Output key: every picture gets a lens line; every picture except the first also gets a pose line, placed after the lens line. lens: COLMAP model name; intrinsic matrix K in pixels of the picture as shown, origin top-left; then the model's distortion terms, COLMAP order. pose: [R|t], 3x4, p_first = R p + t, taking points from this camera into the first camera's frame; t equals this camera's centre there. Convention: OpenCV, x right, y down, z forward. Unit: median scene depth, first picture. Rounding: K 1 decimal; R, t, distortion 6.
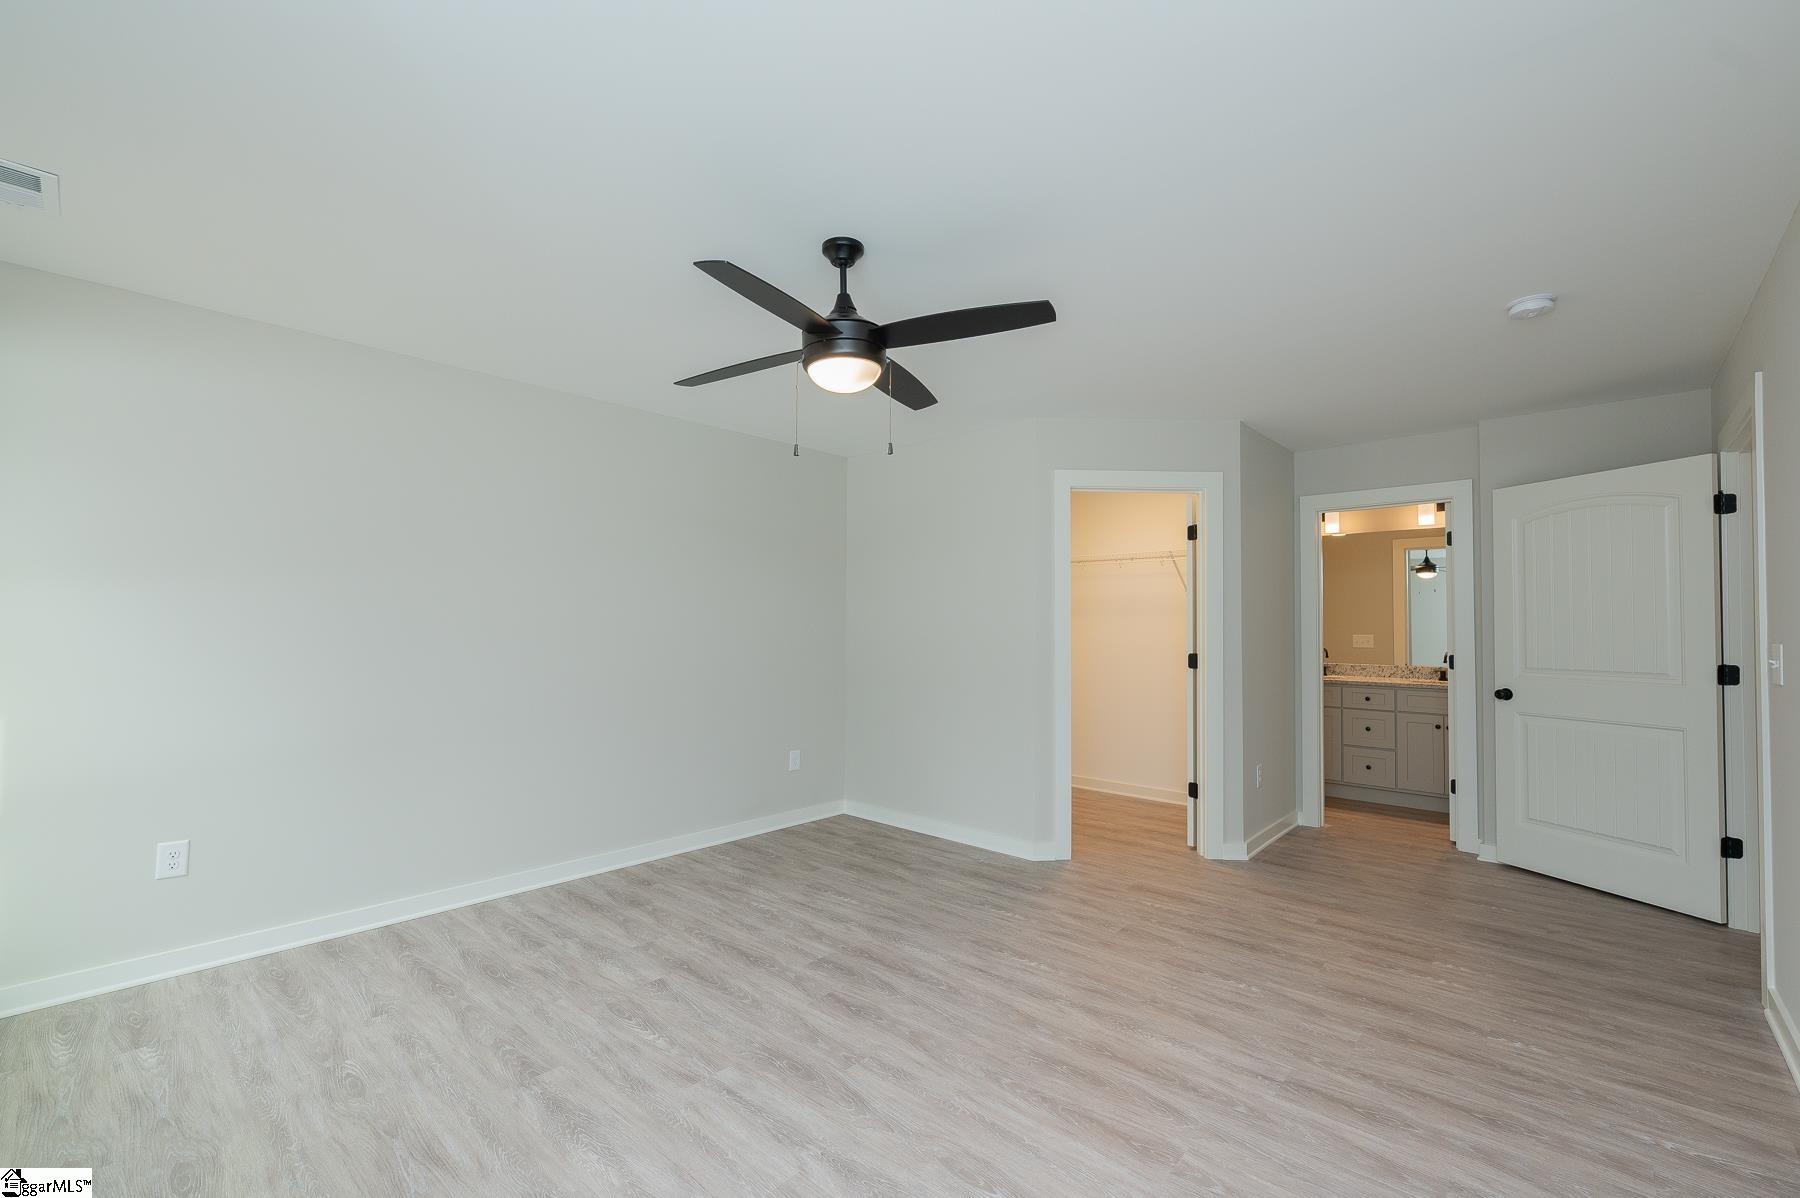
lens RADIAL K [[749.6, 0, 890.4], [0, 749.6, 594.1], [0, 0, 1]] dist [0.001073, -0.000318]
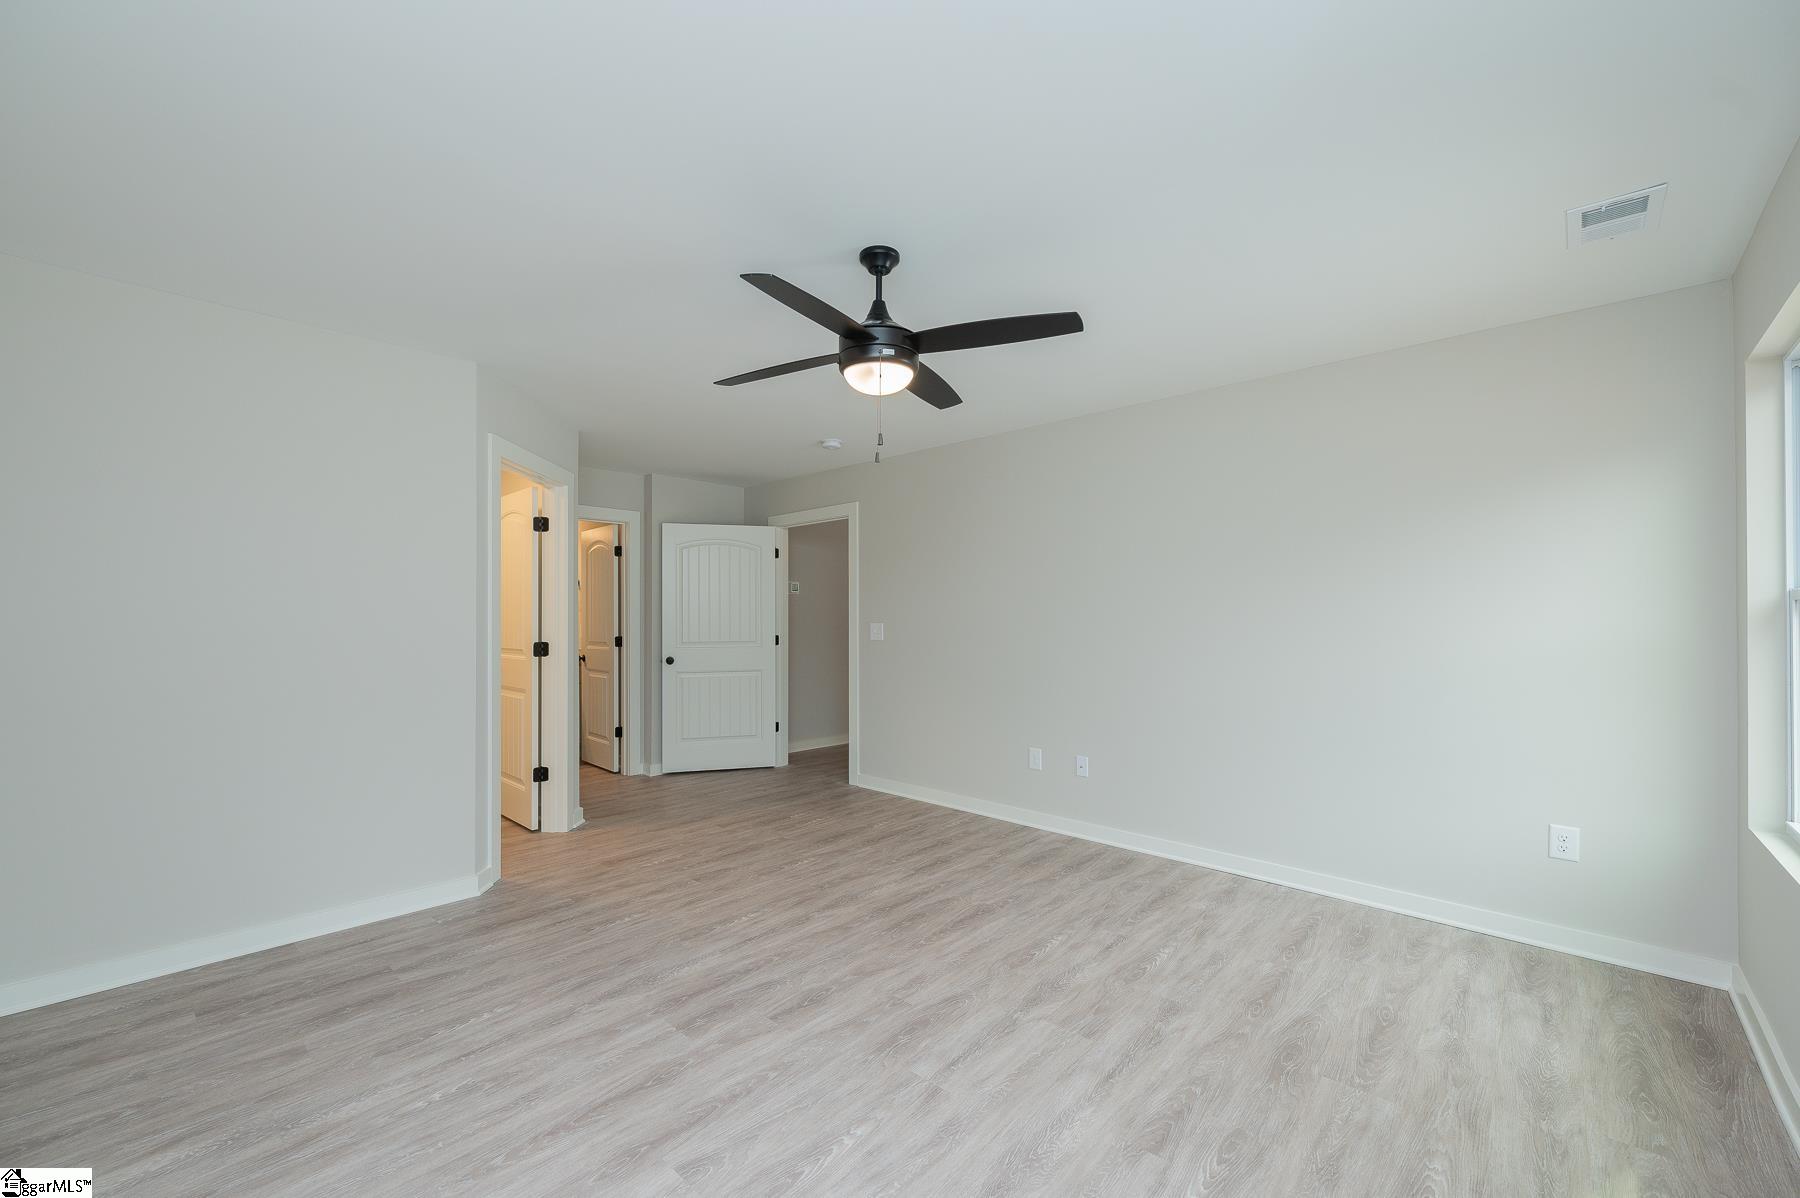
lens RADIAL K [[717.2, 0, 889.0], [0, 717.2, 597.7], [0, 0, 1]] dist [-0.000596, 0.000072]
pose [[0.013220, 0.024104, 0.999622, -0.823609], [-0.043678, 0.998769, -0.023506, 0.033658], [-0.998958, -0.043351, 0.014256, 0.745352]]
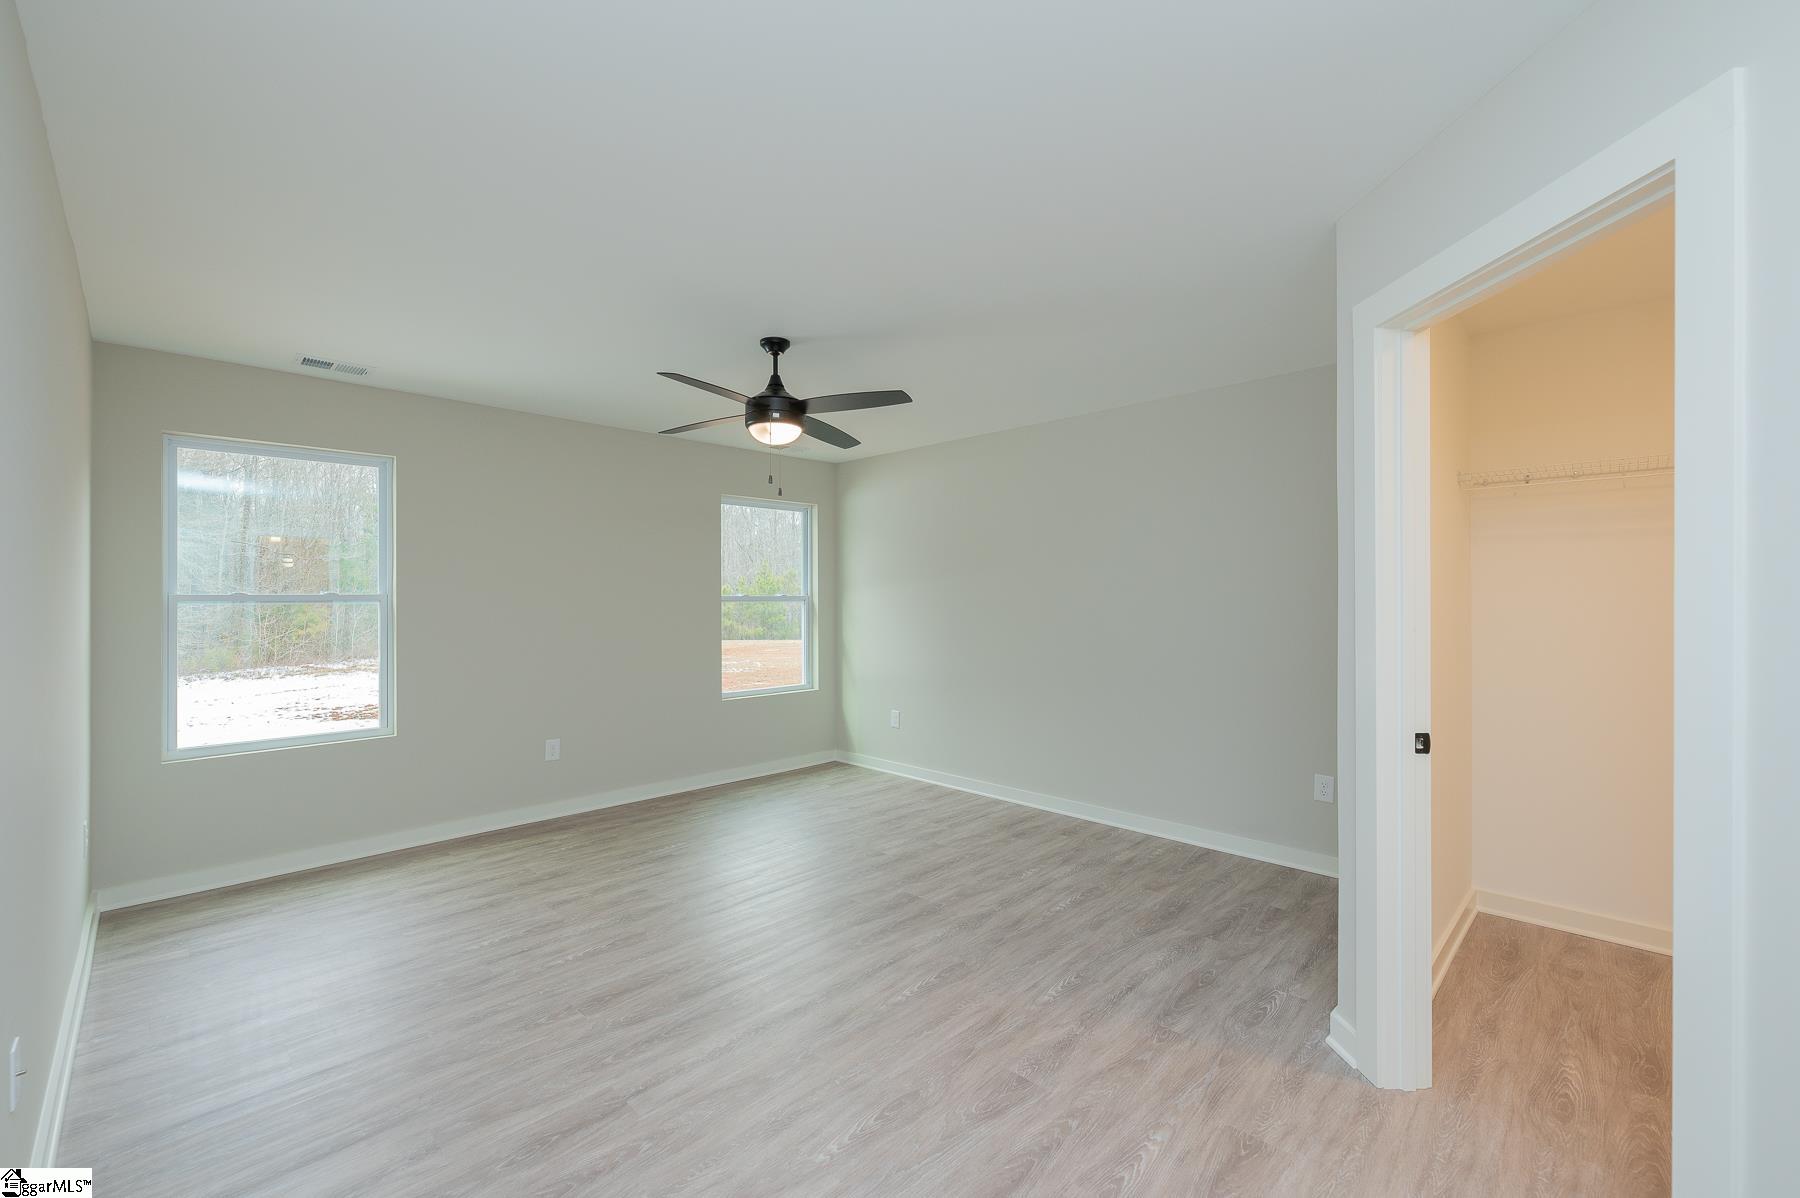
lens RADIAL K [[747.4, 0, 900.0], [0, 747.4, 599.0], [0, 0, 1]] dist [0.001820, 0.000130]
pose [[-0.028851, -0.006662, -0.999562, 1.016064], [0.044559, 0.998975, -0.007944, 0.031081], [0.998590, -0.044769, -0.028525, 0.975683]]
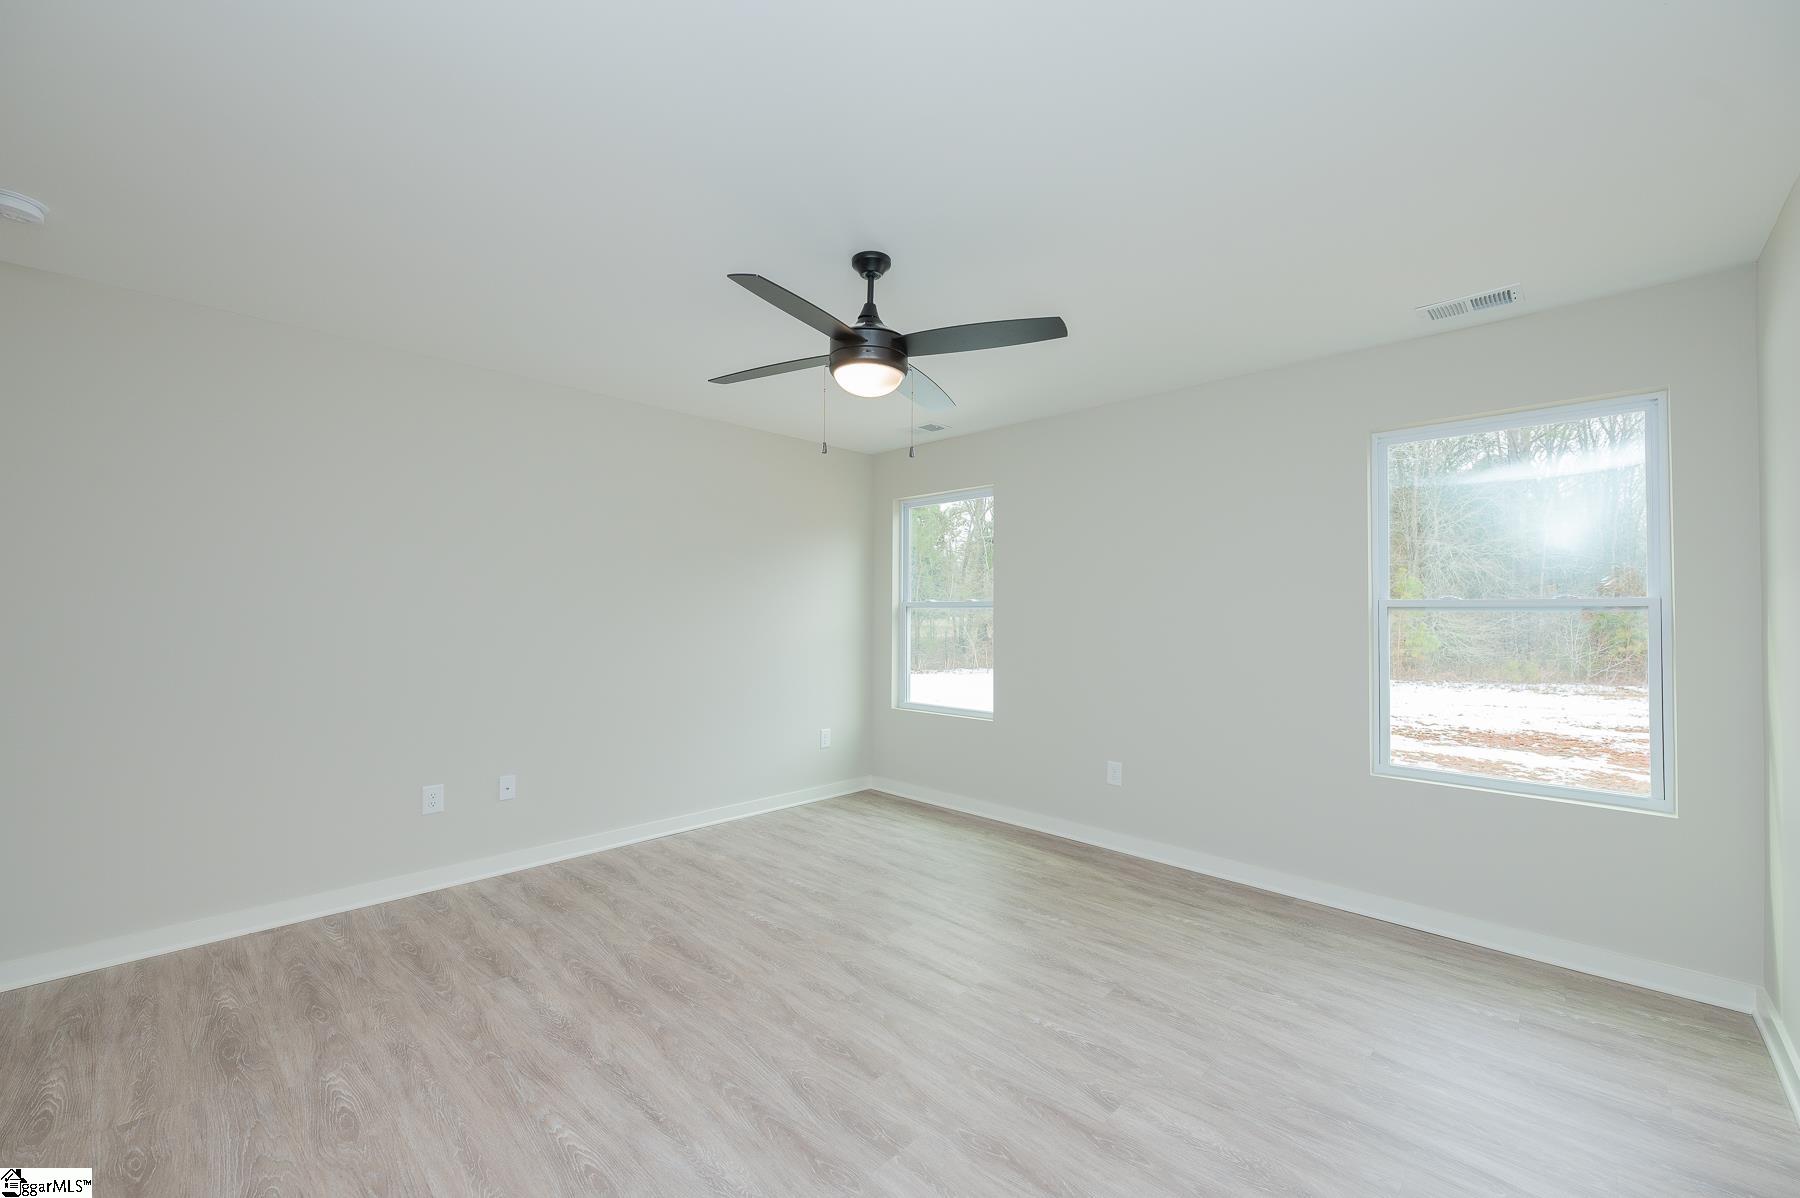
lens RADIAL K [[717.2, 0, 889.0], [0, 717.2, 597.7], [0, 0, 1]] dist [-0.000596, 0.000072]
pose [[-0.999332, -0.011357, 0.034743, -0.100170], [-0.013457, 0.998058, -0.060828, 0.060050], [-0.033985, -0.061255, -0.997543, 1.539838]]
